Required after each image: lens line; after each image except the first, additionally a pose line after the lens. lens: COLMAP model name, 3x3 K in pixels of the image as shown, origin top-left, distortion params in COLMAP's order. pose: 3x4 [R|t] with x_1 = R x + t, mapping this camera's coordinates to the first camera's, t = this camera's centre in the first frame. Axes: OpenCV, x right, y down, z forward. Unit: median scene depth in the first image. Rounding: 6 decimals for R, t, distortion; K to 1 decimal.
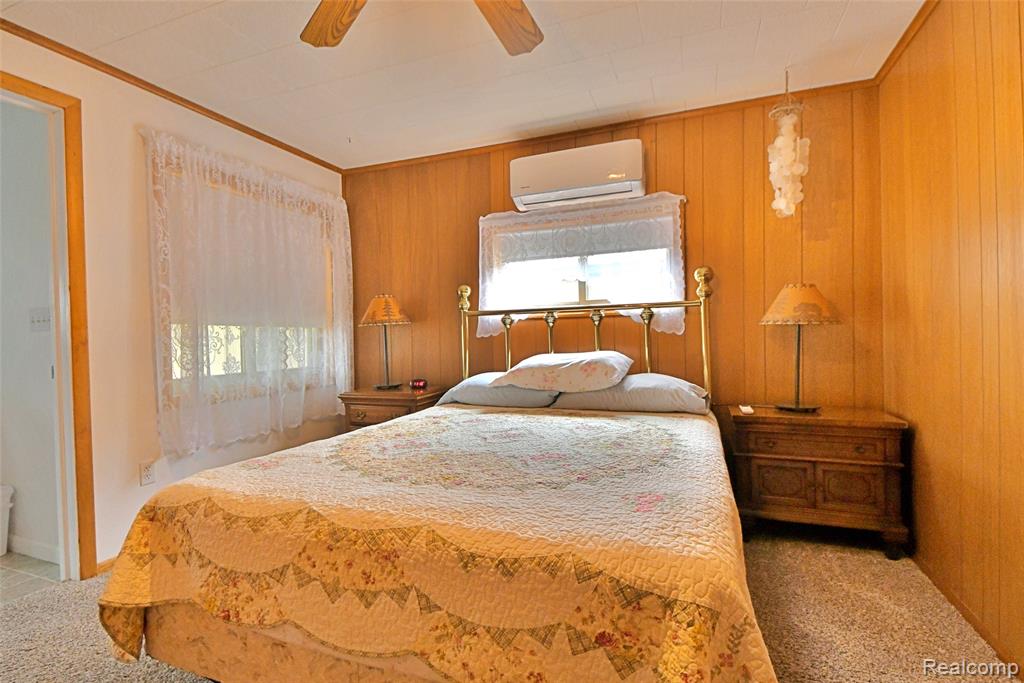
lens RADIAL K [[484.1, 0, 514.1], [0, 484.1, 341.5], [0, 0, 1]] dist [0.000458, -0.000396]
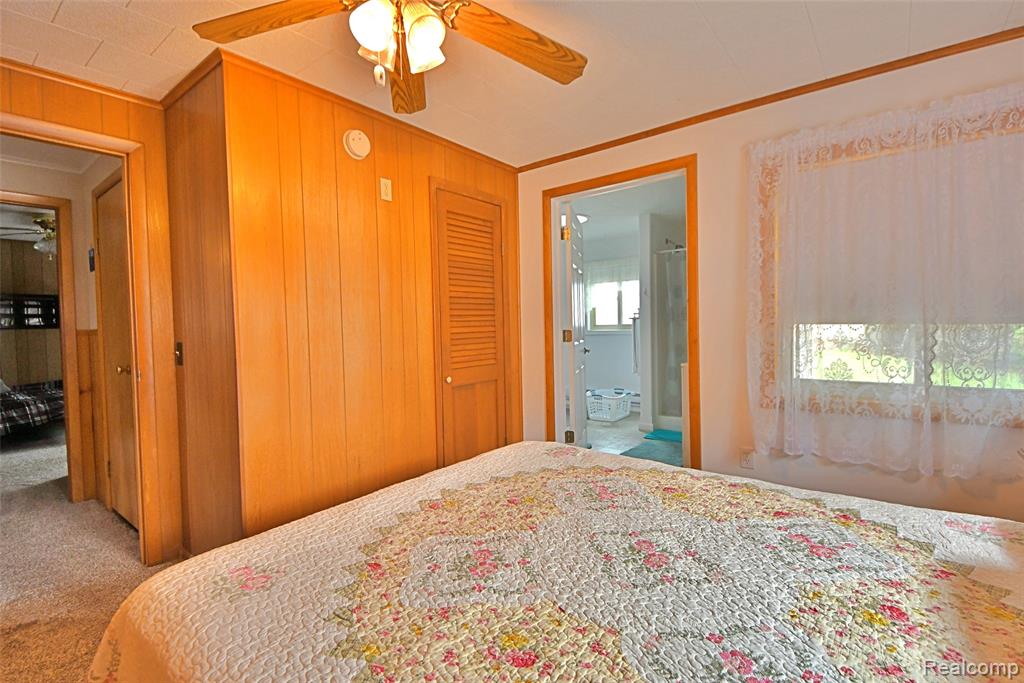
lens RADIAL K [[484.1, 0, 515.5], [0, 484.1, 338.2], [0, 0, 1]] dist [0.000458, -0.000396]
pose [[-0.304685, 0.056181, -0.950795, 0.668425], [0.010095, 0.998393, 0.055759, -0.107520], [0.952400, 0.007391, -0.304763, 1.222748]]
